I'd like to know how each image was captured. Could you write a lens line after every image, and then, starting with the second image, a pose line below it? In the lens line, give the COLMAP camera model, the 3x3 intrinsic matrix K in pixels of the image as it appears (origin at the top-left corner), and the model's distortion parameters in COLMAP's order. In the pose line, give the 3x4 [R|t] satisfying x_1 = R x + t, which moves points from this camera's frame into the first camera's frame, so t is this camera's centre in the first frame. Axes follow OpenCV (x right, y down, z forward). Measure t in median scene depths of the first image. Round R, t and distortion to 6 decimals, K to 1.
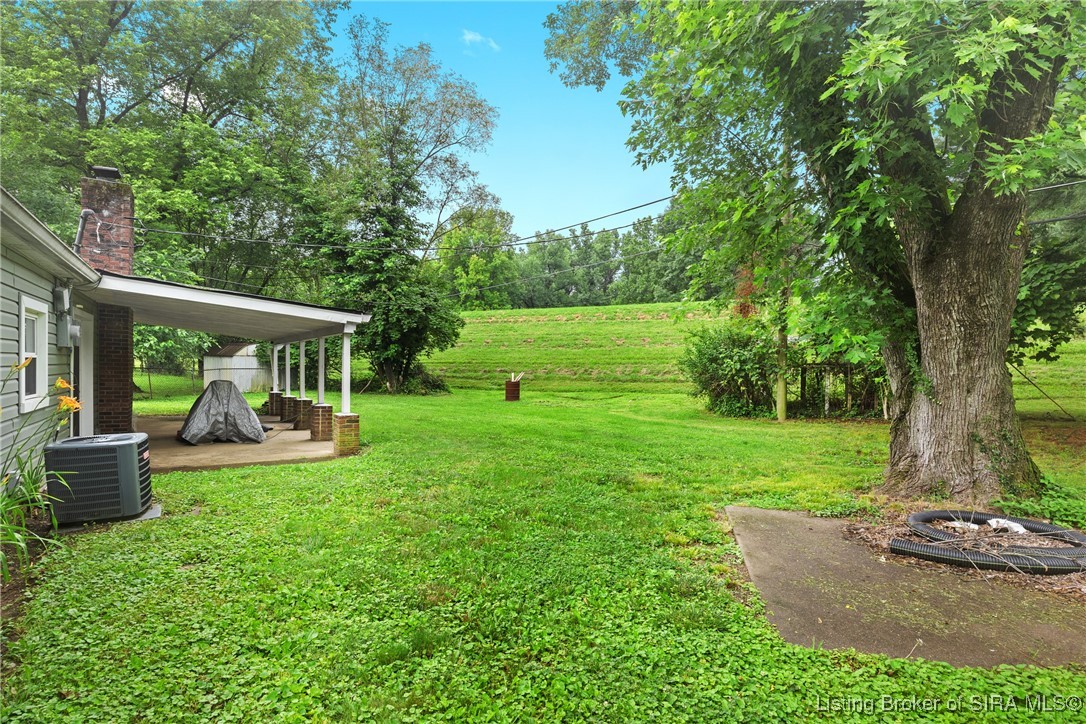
lens RADIAL K [[557.1, 0, 532.7], [0, 557.1, 360.4], [0, 0, 1]] dist [-0.007172, -0.000347]
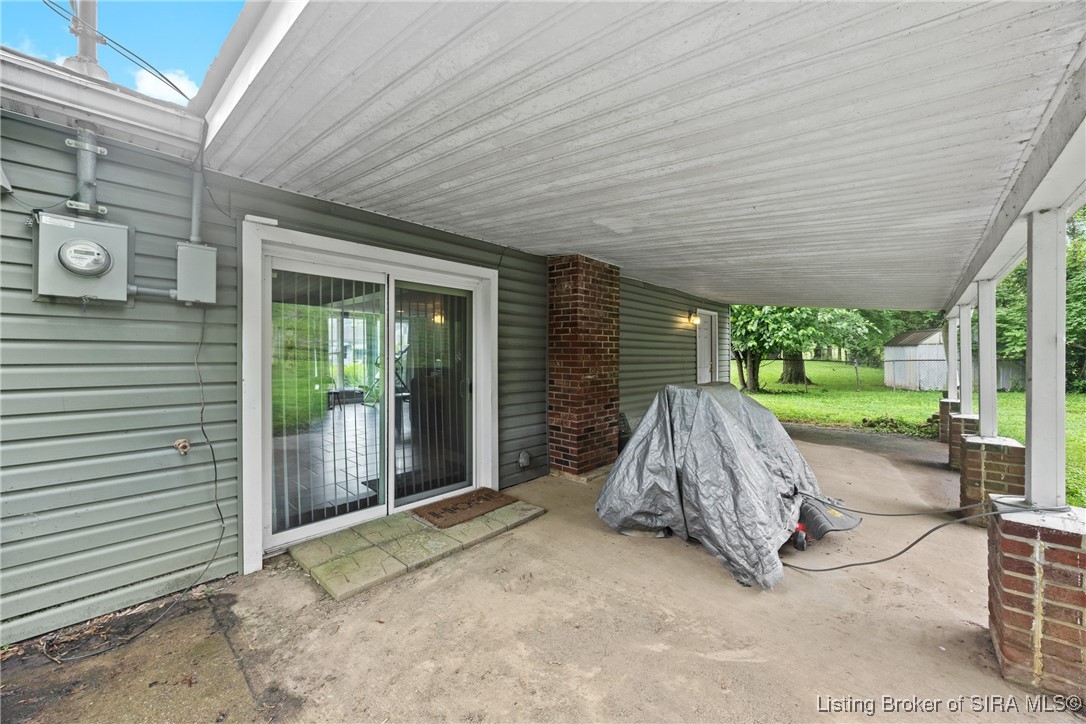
lens RADIAL K [[414.2, 0, 558.3], [0, 414.2, 347.4], [0, 0, 1]] dist [-0.001043, -0.000127]
pose [[0.295020, -0.035190, -0.954843, -0.165615], [0.016324, 0.999361, -0.031787, 0.009774], [0.955352, -0.006209, 0.295406, 0.458195]]
